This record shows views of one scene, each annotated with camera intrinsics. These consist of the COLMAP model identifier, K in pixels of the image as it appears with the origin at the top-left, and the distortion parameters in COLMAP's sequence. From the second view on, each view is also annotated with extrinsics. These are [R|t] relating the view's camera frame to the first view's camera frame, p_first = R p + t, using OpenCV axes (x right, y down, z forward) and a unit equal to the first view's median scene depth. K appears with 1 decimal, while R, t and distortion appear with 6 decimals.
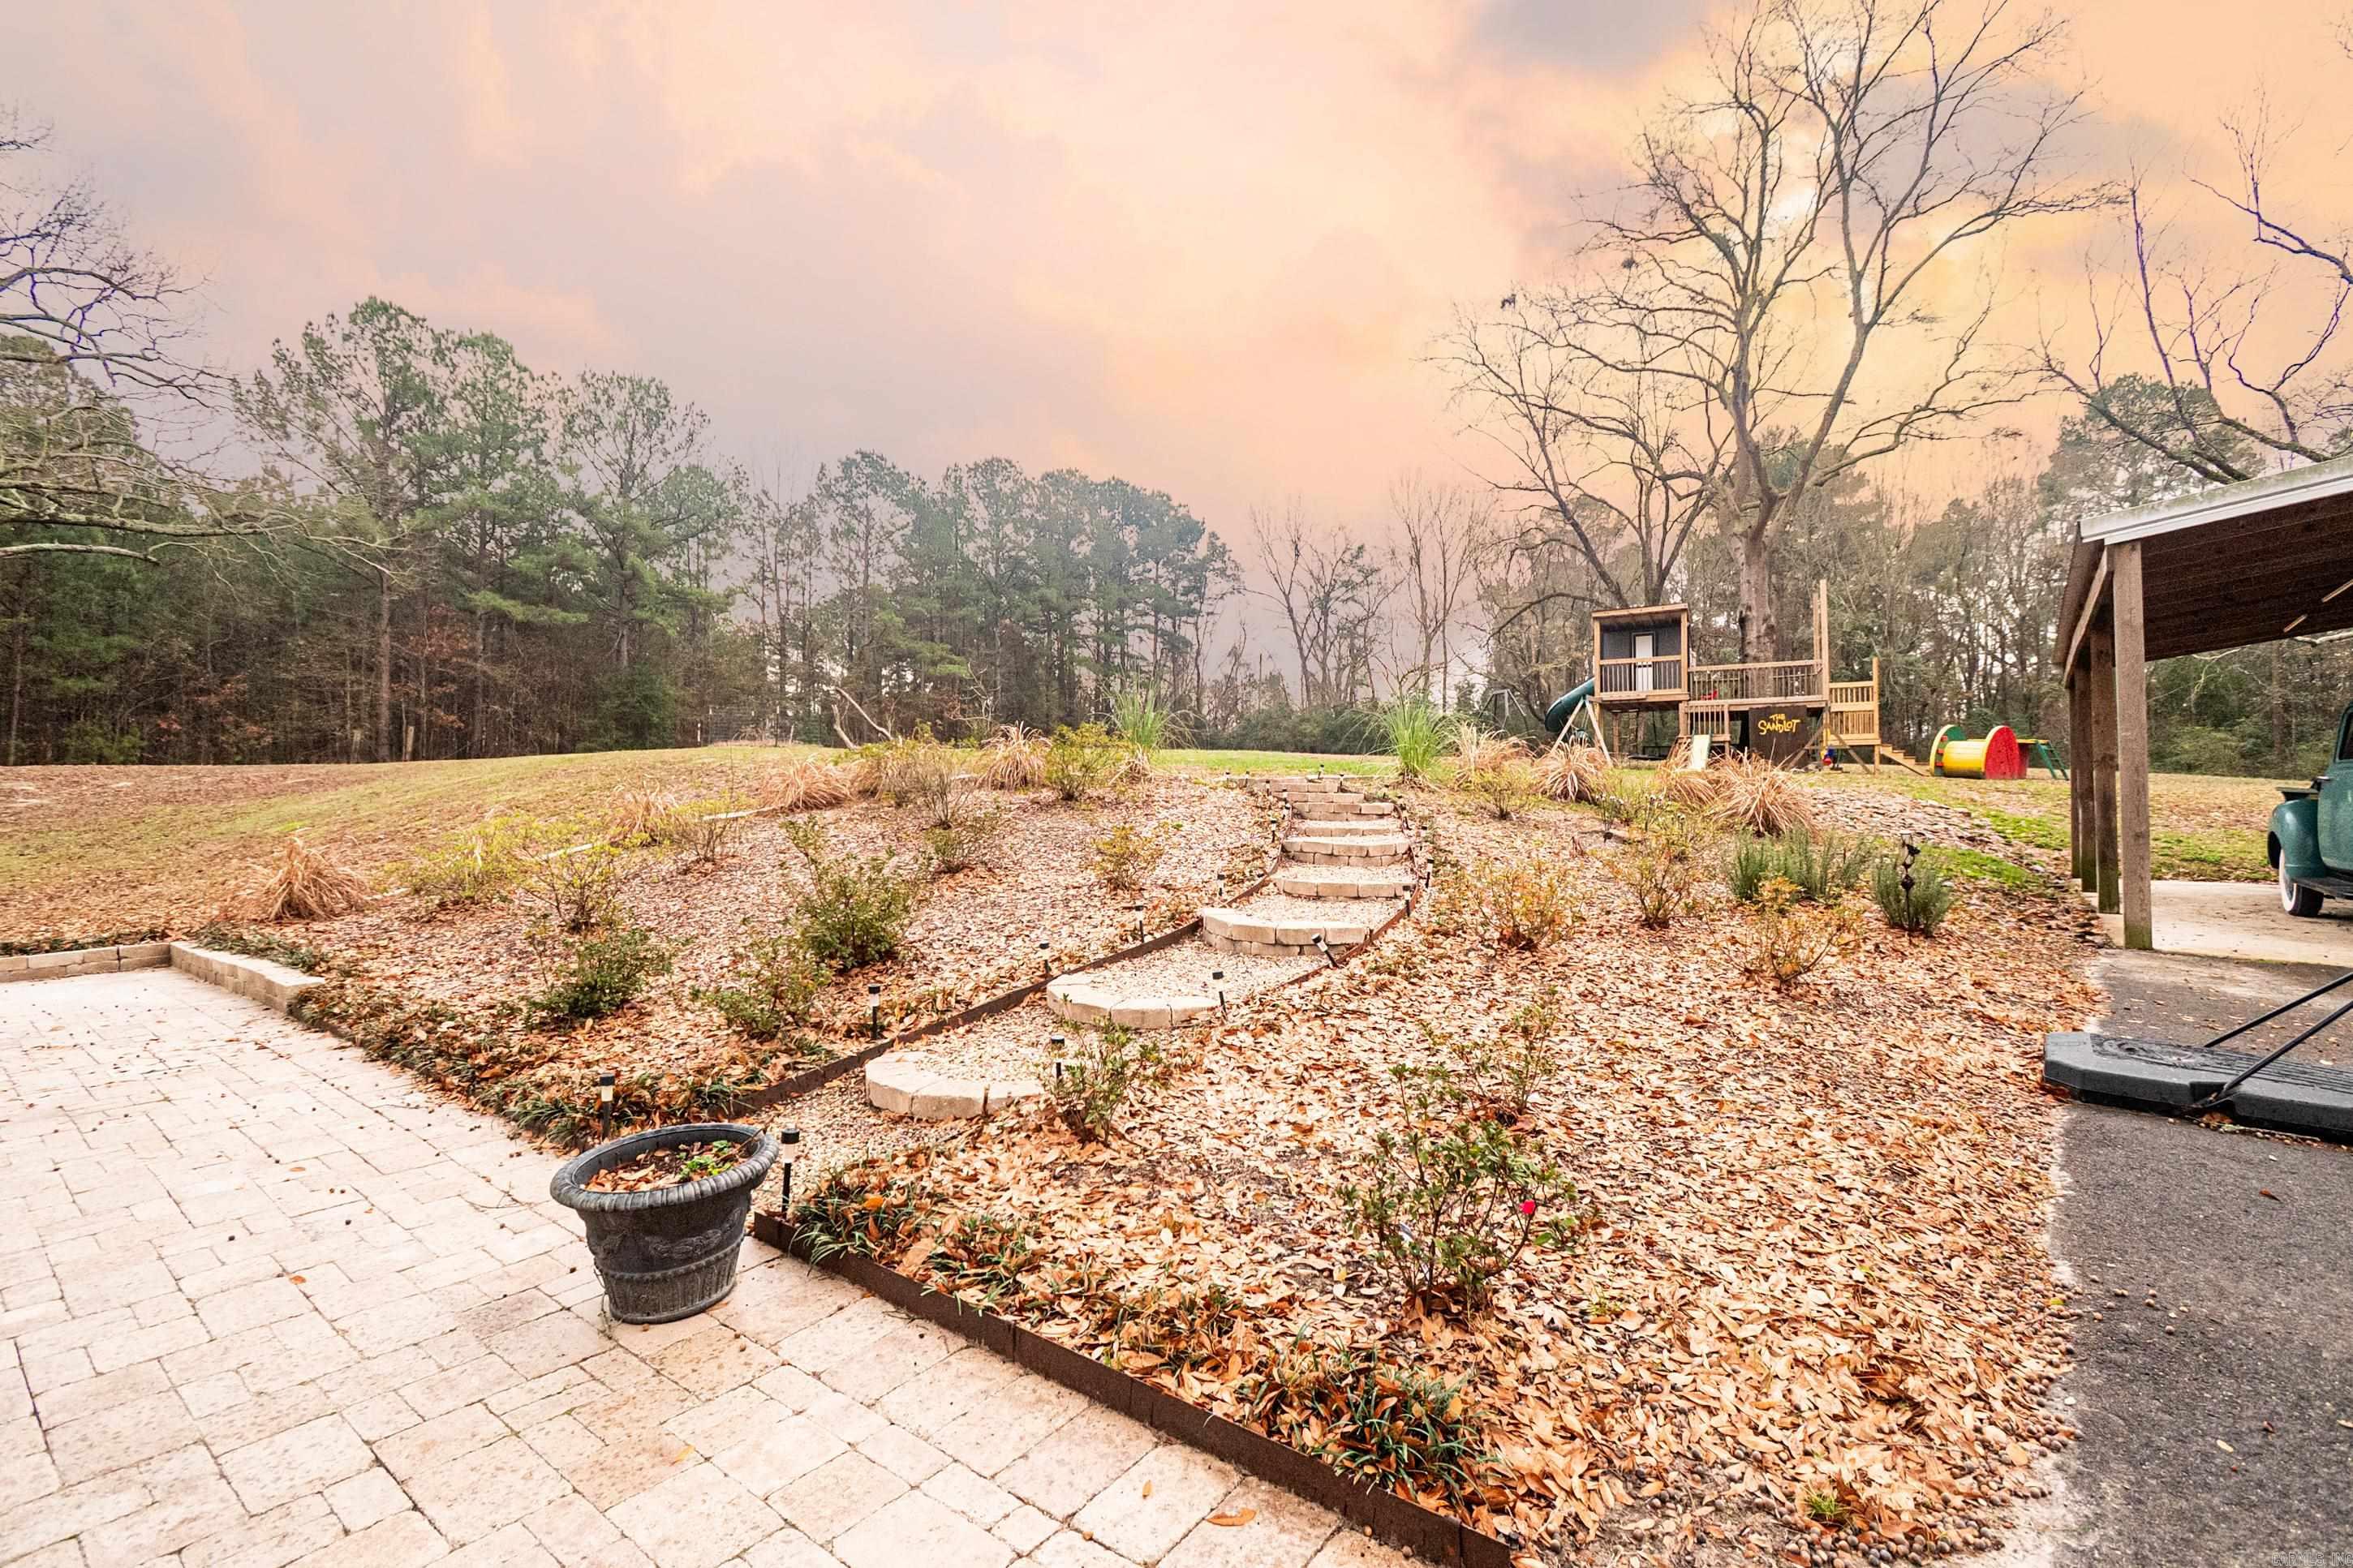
lens RADIAL K [[1051.5, 0, 1169.4], [0, 1051.5, 782.5], [0, 0, 1]] dist [0.004504, -0.002007]
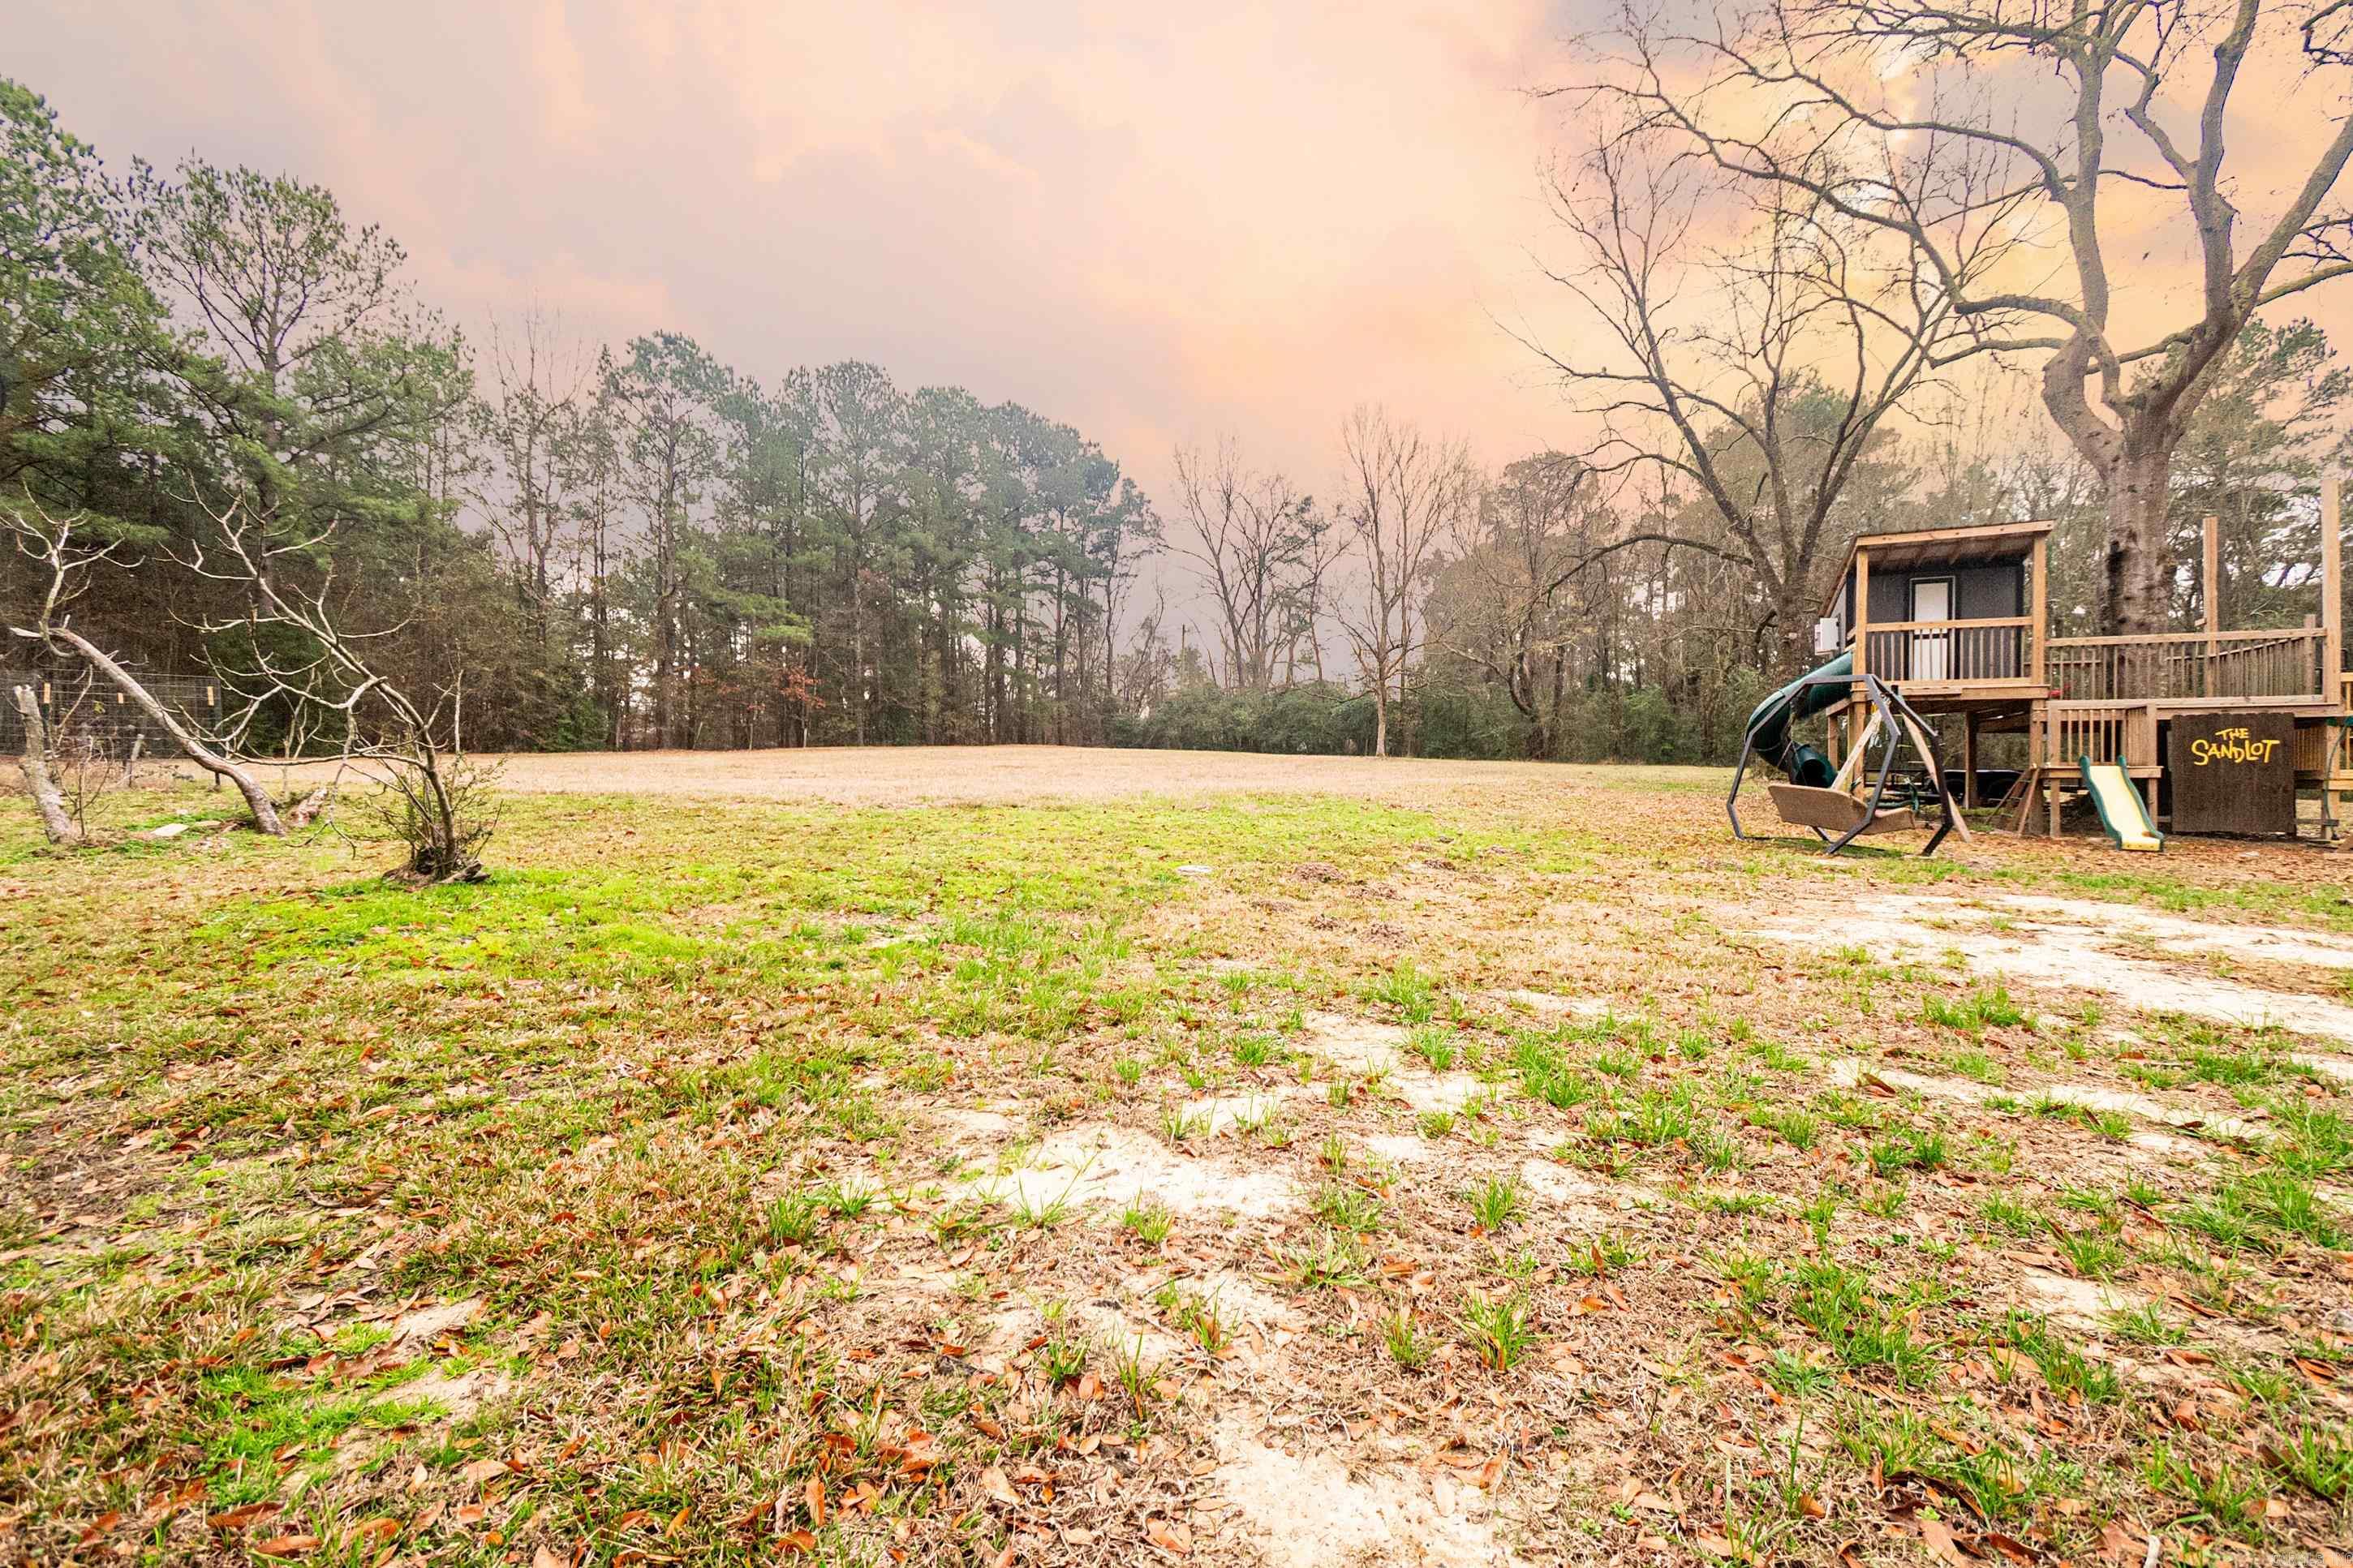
lens RADIAL K [[1051.5, 0, 1174.5], [0, 1051.5, 787.3], [0, 0, 1]] dist [0.004504, -0.002007]
pose [[0.994955, 0.007671, 0.100024, -0.004886], [-0.010292, 0.999616, 0.025713, -0.014341], [-0.099789, -0.026612, 0.994653, 0.171671]]
